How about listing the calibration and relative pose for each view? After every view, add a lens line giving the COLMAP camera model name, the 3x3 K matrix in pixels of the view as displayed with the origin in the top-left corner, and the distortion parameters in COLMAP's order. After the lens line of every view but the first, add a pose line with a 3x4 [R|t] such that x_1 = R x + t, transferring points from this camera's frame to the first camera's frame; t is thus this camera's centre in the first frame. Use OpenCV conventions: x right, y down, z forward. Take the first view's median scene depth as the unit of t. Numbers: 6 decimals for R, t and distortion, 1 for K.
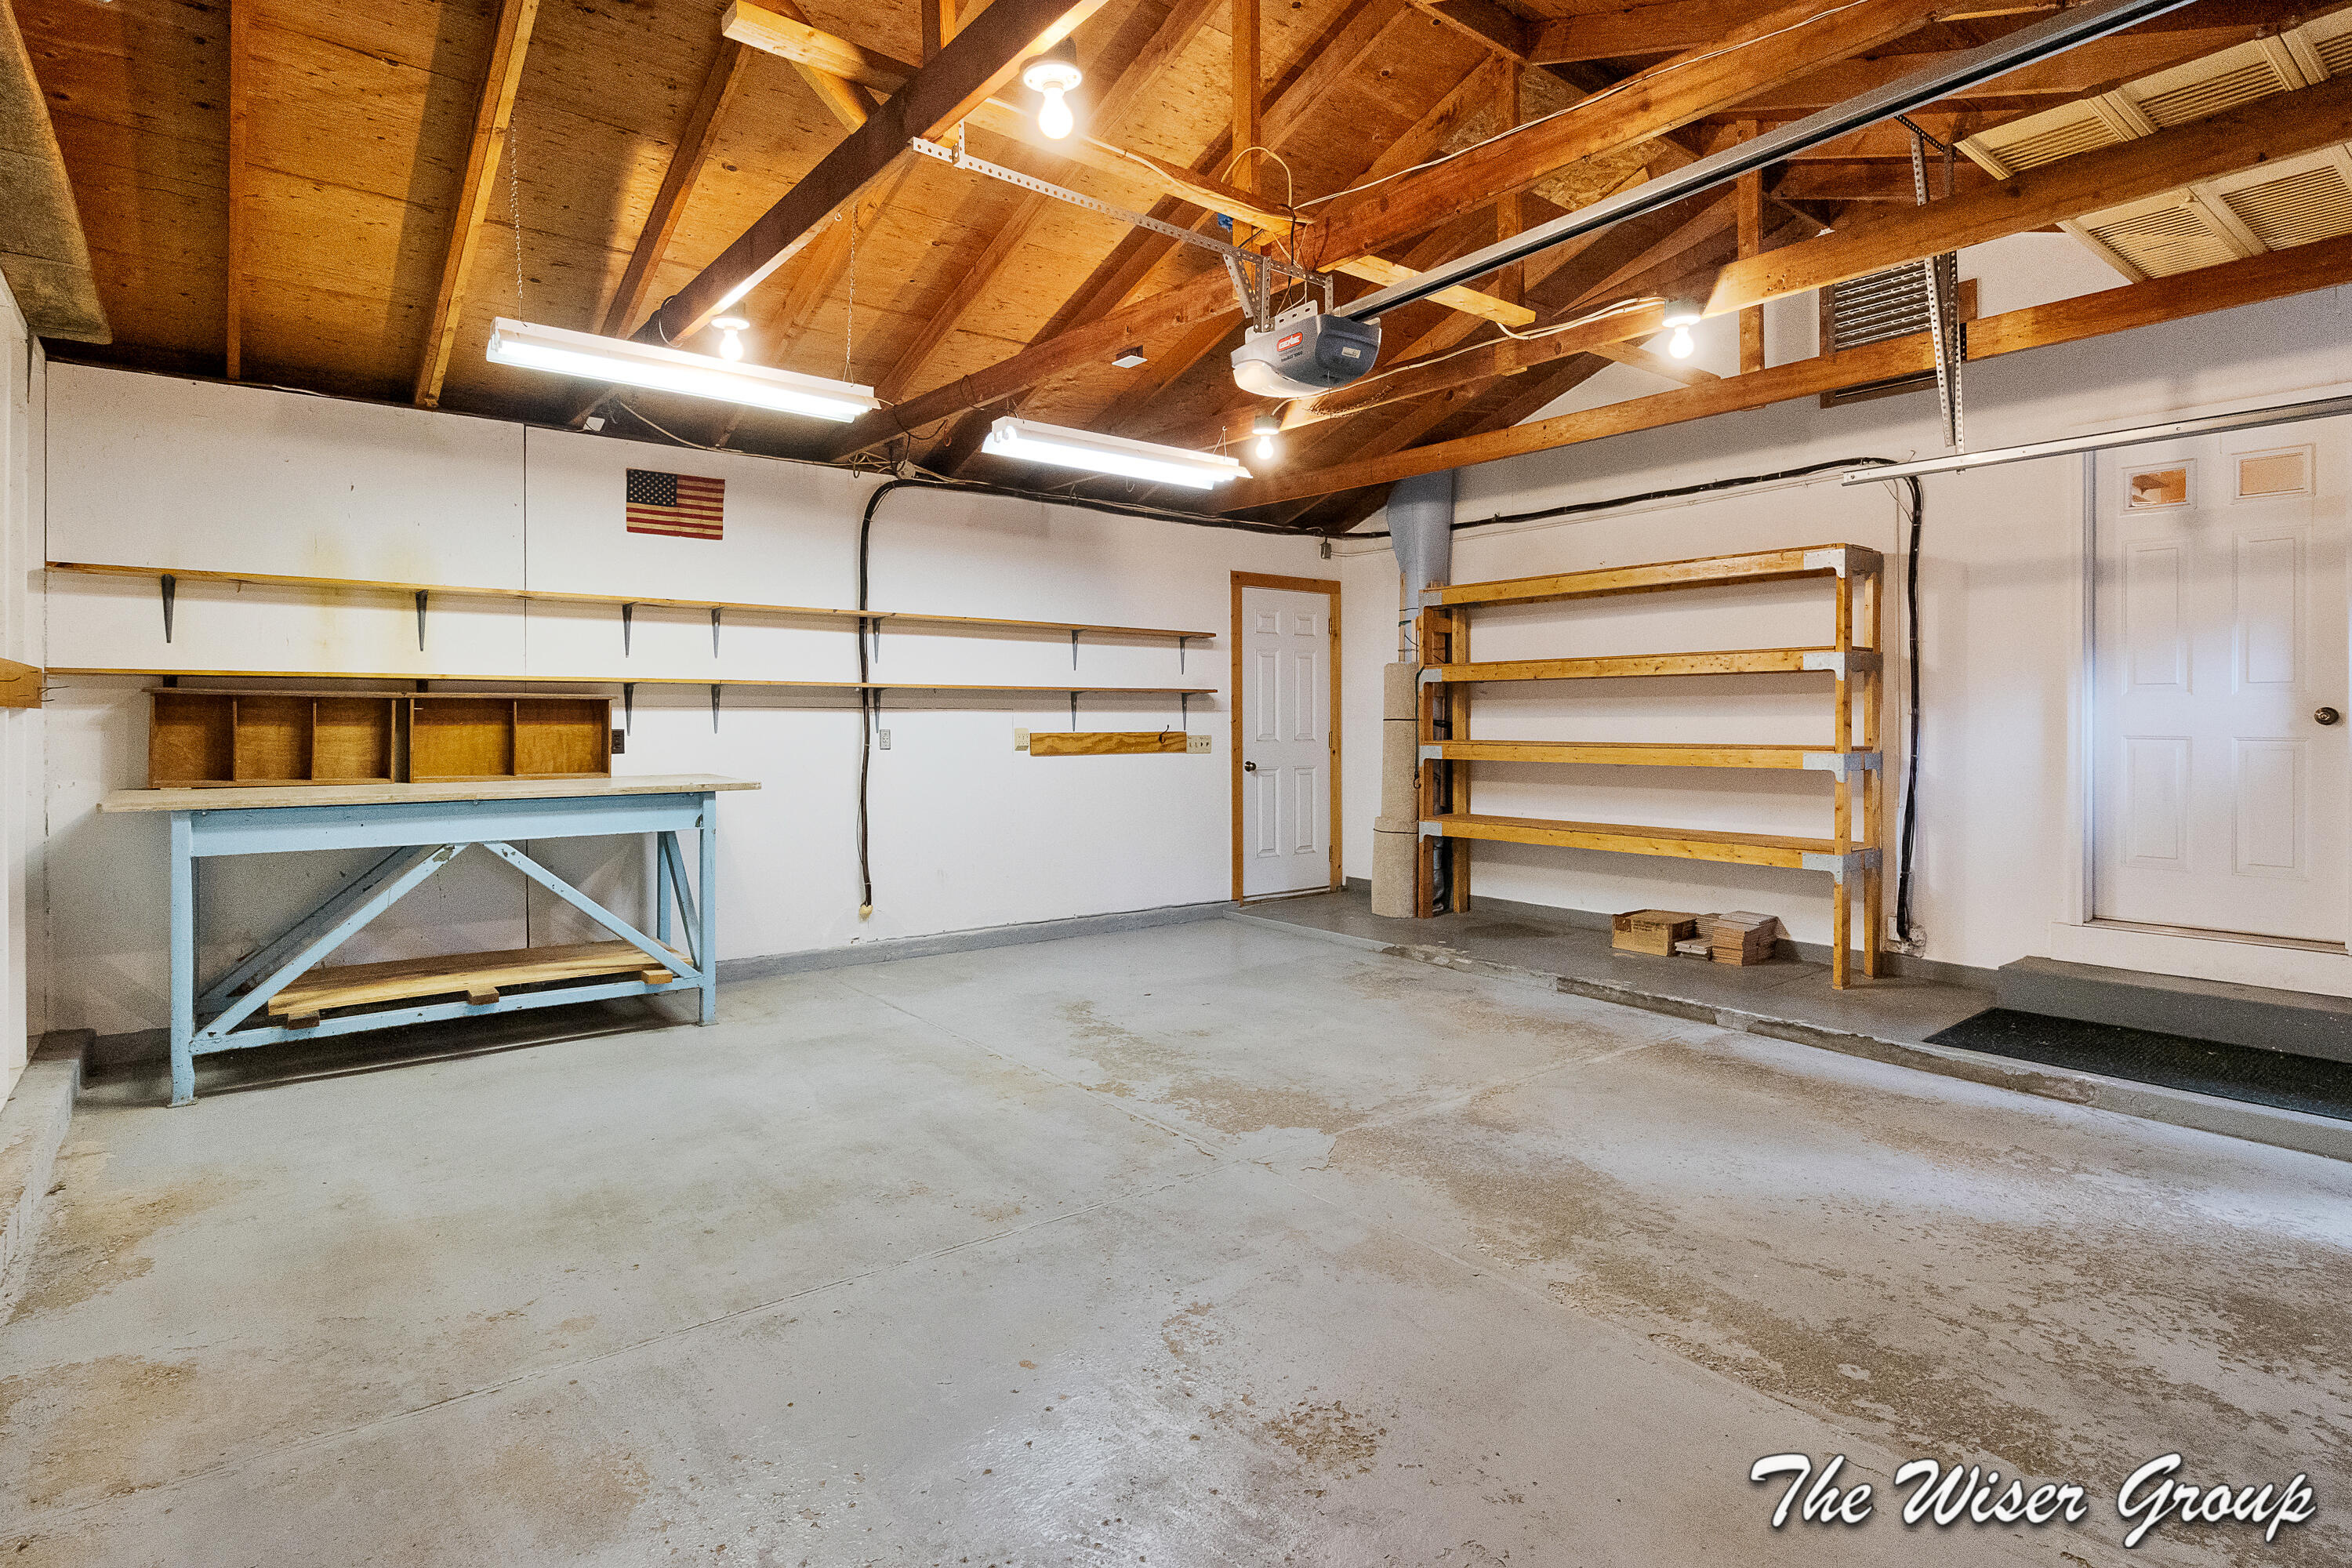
lens RADIAL K [[1193.5, 0, 1162.5], [0, 1193.5, 714.7], [0, 0, 1]] dist [-0.006913, 0.001652]
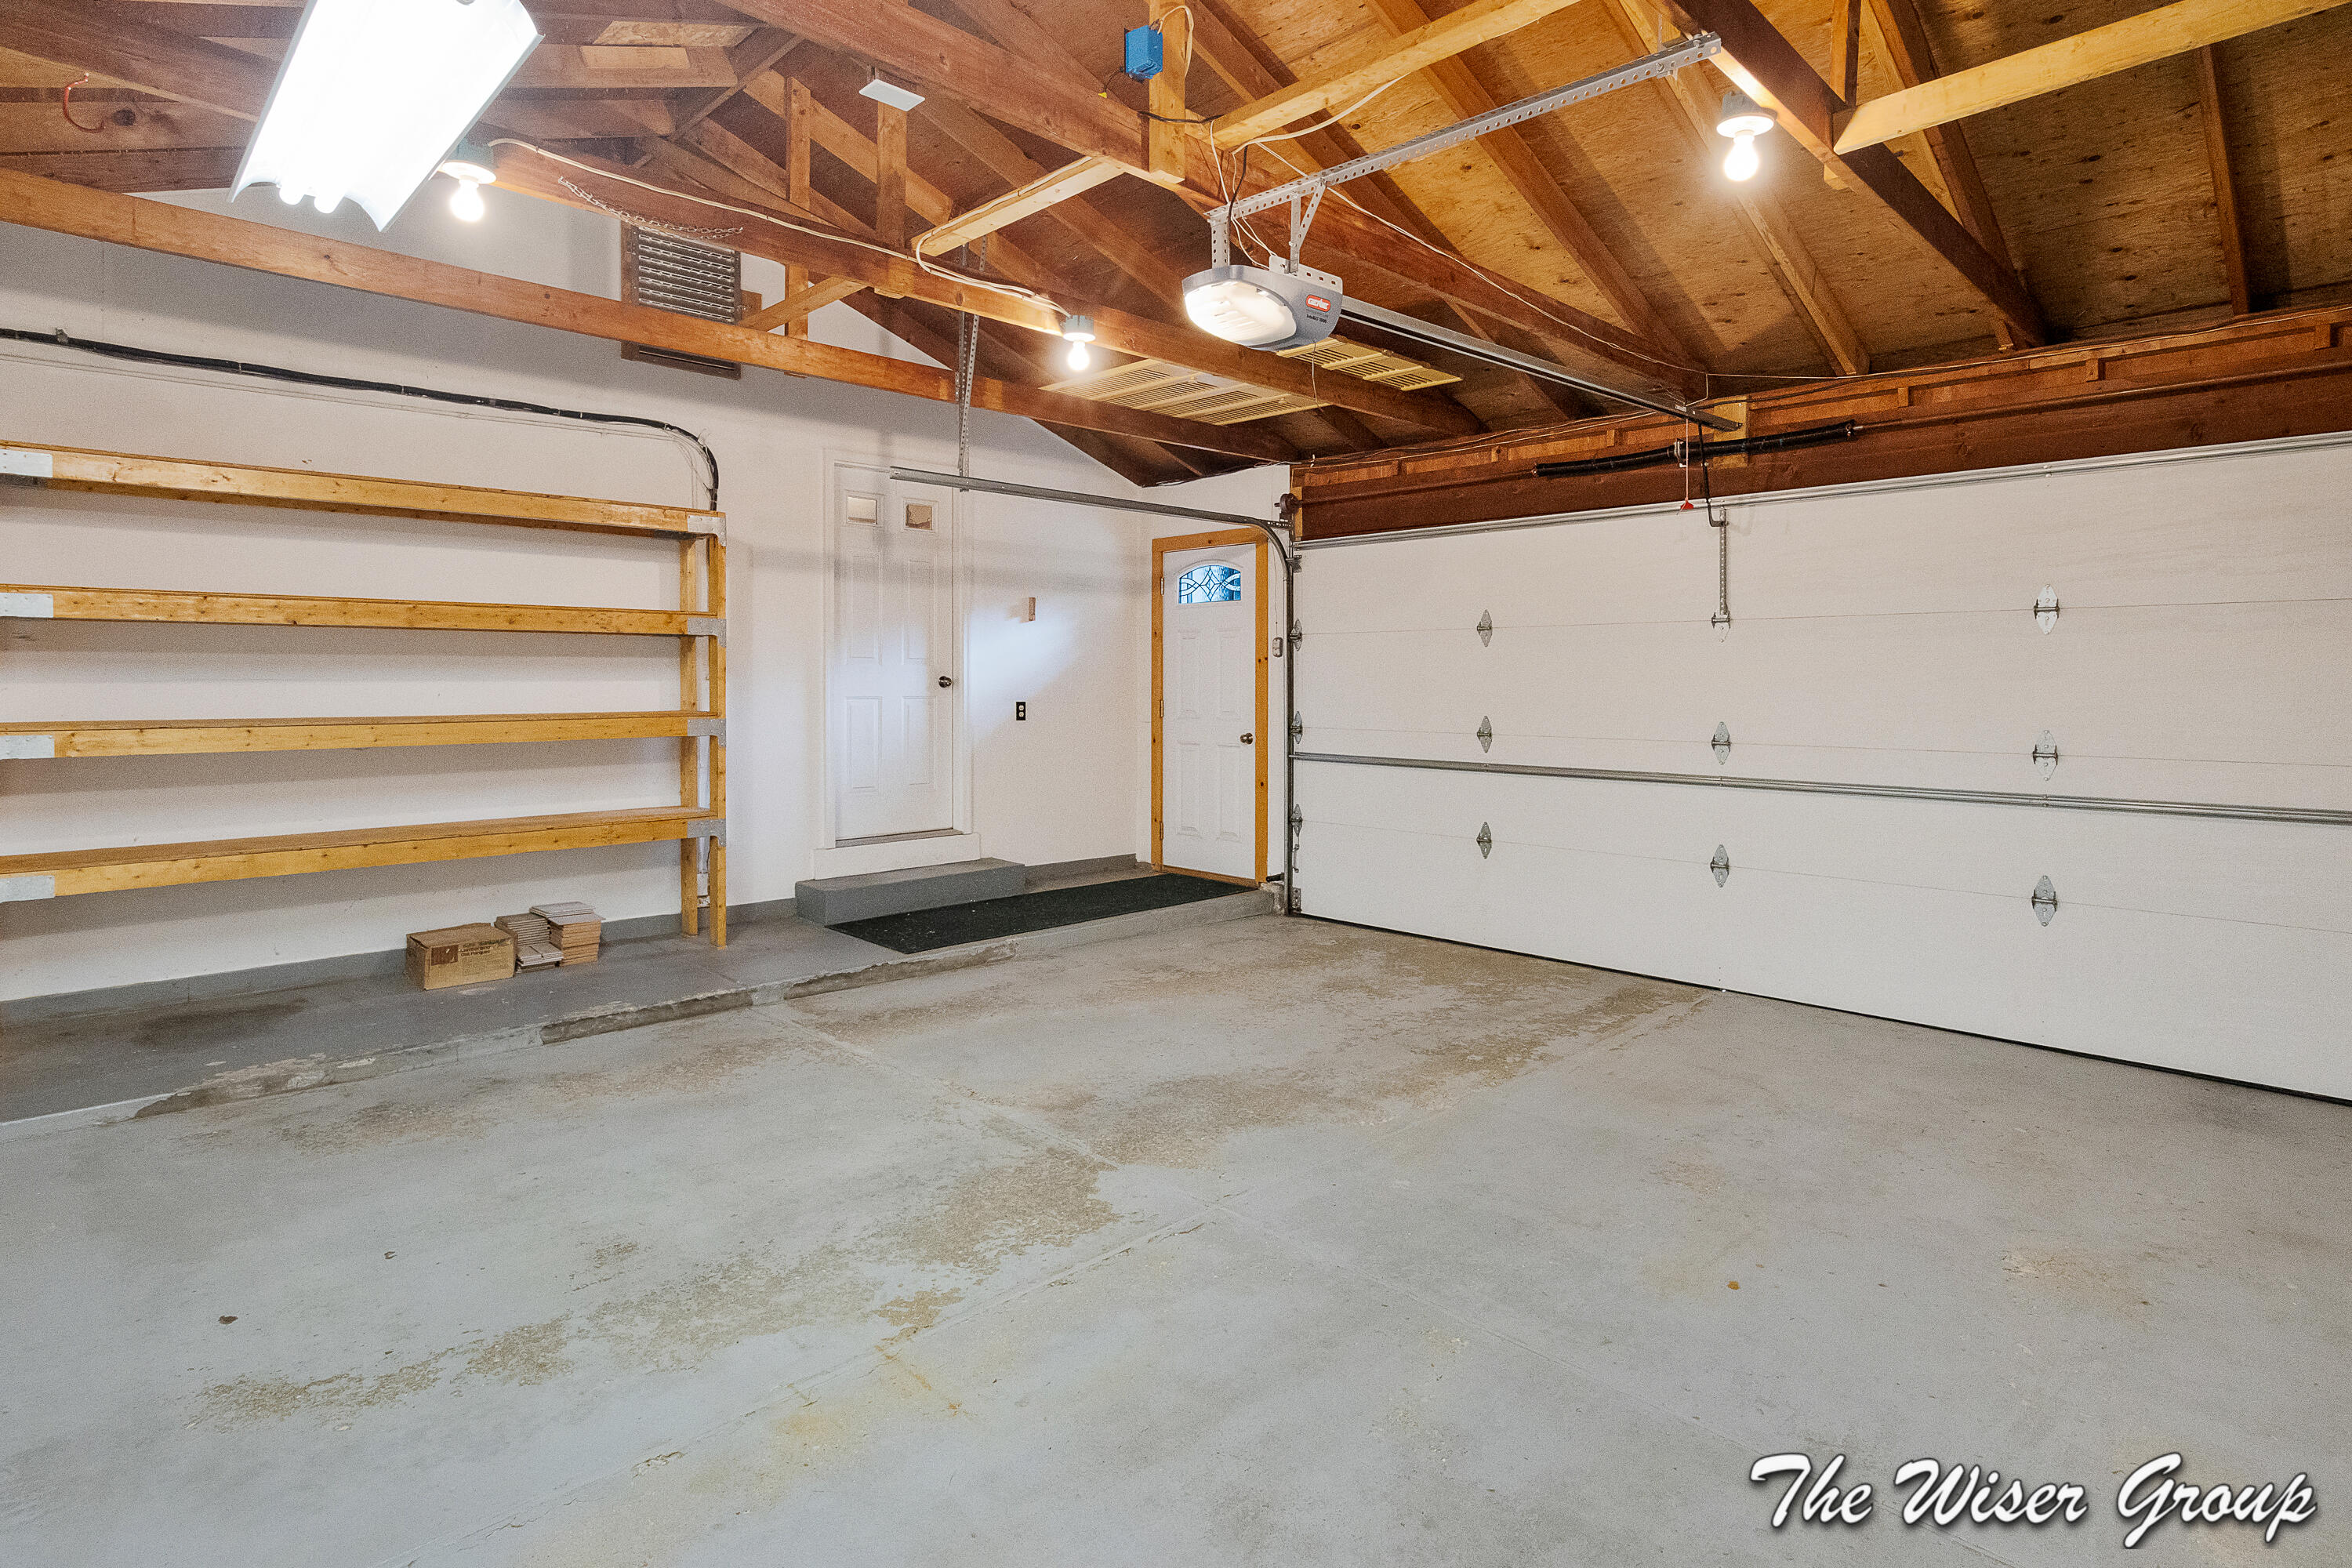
lens RADIAL K [[1193.5, 0, 1224.9], [0, 1193.5, 688.3], [0, 0, 1]] dist [-0.006913, 0.001652]
pose [[-0.124783, -0.007653, 0.992155, -0.565008], [-0.005914, 0.999958, 0.006970, -0.003292], [-0.992166, -0.004998, -0.124823, 0.798450]]
